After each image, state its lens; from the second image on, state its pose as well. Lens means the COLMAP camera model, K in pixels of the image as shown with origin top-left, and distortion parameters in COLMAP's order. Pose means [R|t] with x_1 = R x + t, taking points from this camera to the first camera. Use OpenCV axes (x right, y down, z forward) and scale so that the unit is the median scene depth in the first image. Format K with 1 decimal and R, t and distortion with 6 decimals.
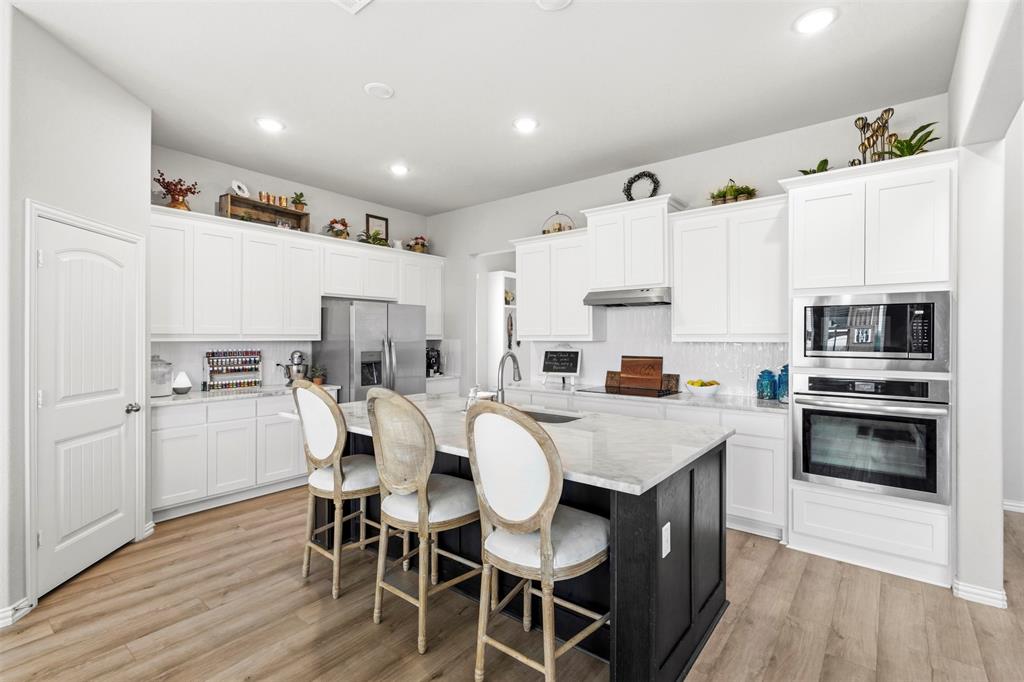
lens RADIAL K [[471.0, 0, 511.0], [0, 471.0, 337.9], [0, 0, 1]] dist [-0.001019, -0.000313]
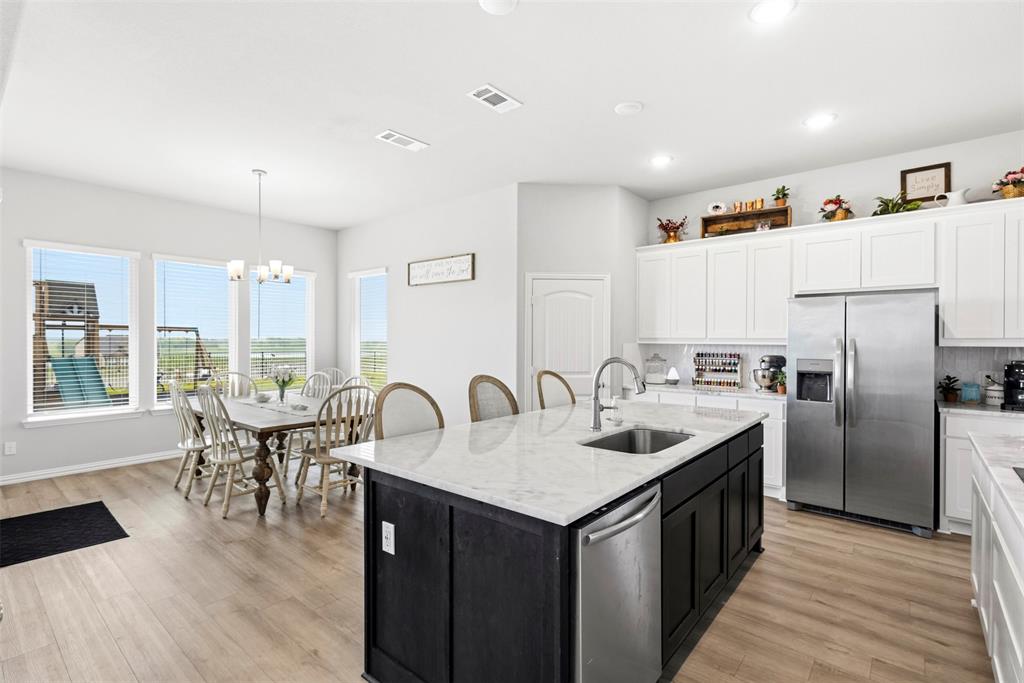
lens RADIAL K [[471.0, 0, 511.5], [0, 471.0, 340.1], [0, 0, 1]] dist [-0.001019, -0.000313]
pose [[-0.035249, 0.004245, -0.999370, 0.544850], [-0.004881, 0.999978, 0.004420, -0.005429], [0.999367, 0.005034, -0.035227, 0.535601]]
